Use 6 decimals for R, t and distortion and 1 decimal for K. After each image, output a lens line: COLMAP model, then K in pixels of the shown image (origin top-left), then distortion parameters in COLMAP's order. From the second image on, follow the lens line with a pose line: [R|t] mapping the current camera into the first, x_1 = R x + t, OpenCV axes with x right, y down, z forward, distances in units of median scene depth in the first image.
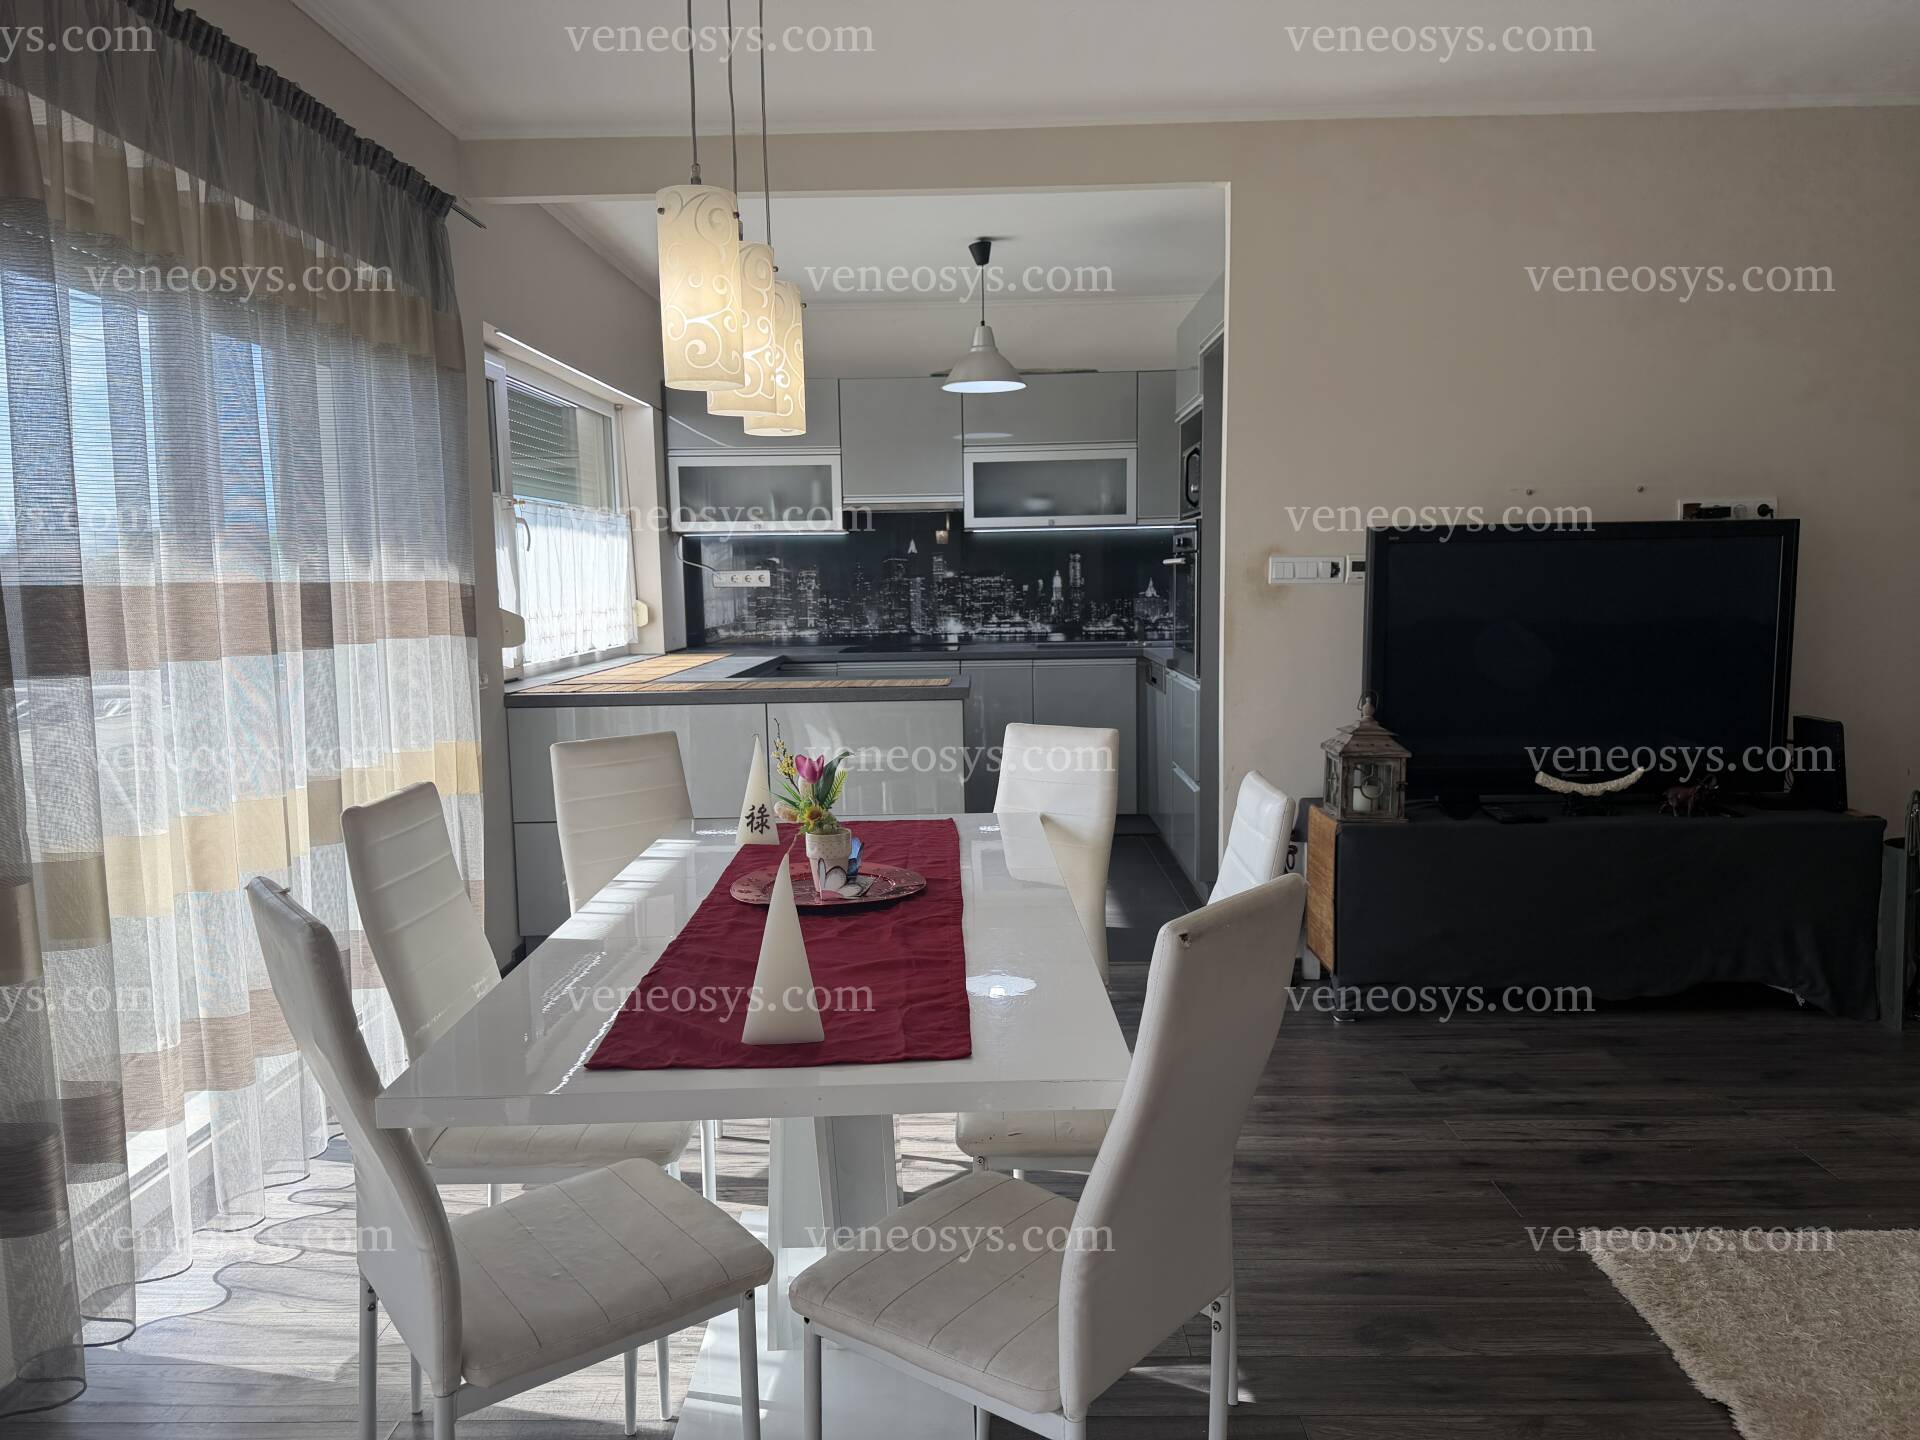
lens RADIAL K [[1350.4, 0, 952.0], [0, 1350.4, 737.3], [0, 0, 1]] dist [0.022012, -0.024088]
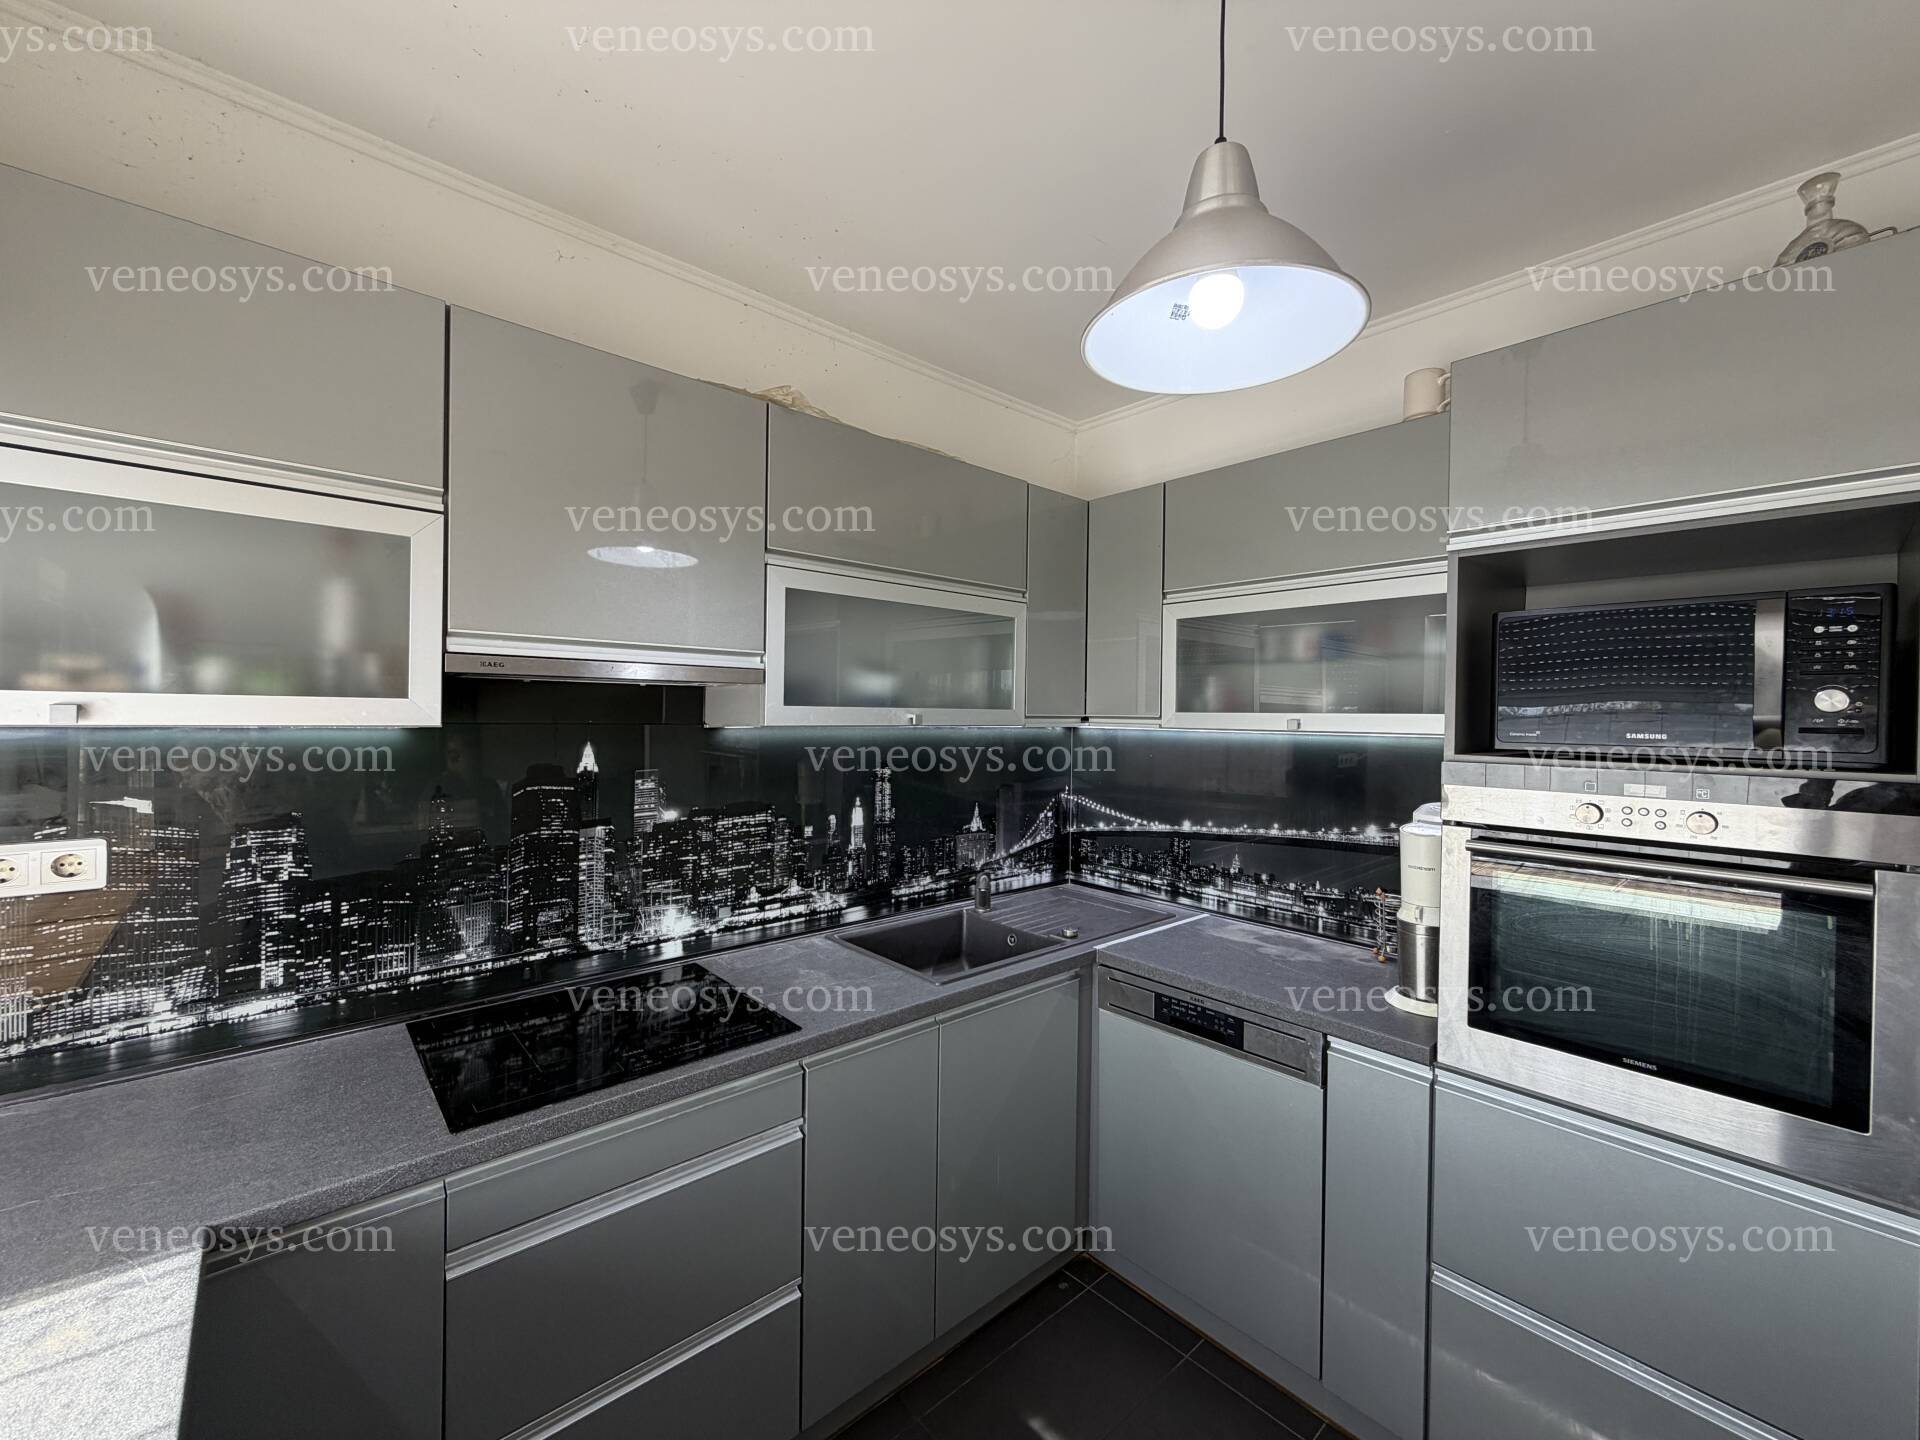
lens RADIAL K [[770.2, 0, 958.8], [0, 770.2, 721.0], [0, 0, 1]] dist [-0.000673, 0.000977]
pose [[0.730090, 0.020206, 0.683052, -0.118565], [0.053790, 0.994762, -0.086922, -0.130692], [-0.681230, 0.100202, 0.725179, 0.765781]]
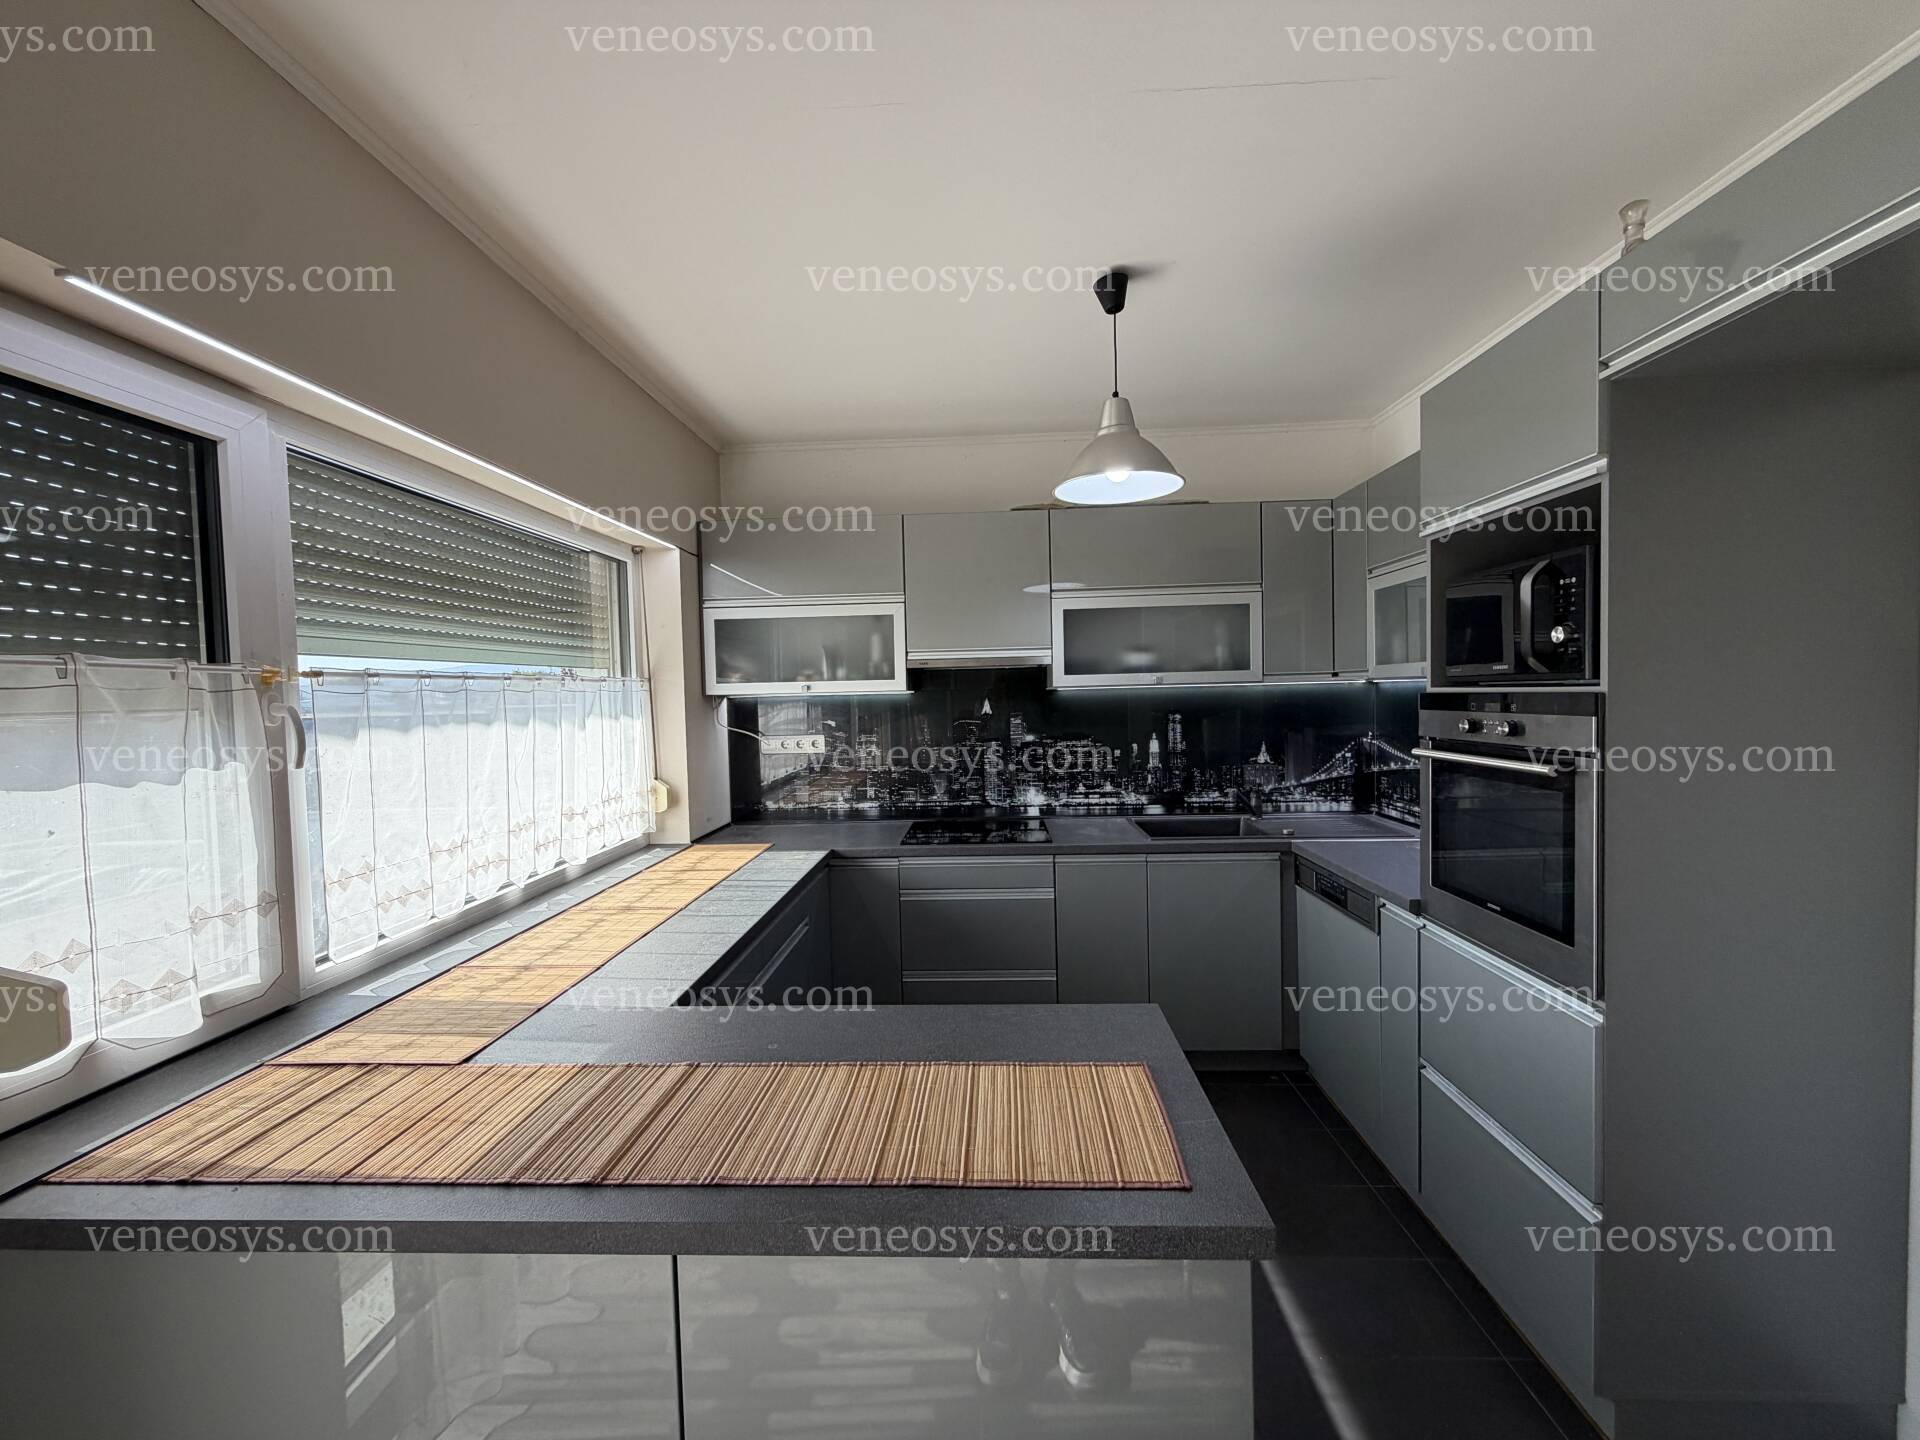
lens RADIAL K [[770.2, 0, 949.7], [0, 770.2, 716.1], [0, 0, 1]] dist [-0.000673, 0.000977]
pose [[0.999556, -0.007437, -0.028841, -0.040640], [0.004889, 0.996157, -0.087448, -0.095971], [0.029380, 0.087269, 0.995751, 0.525570]]
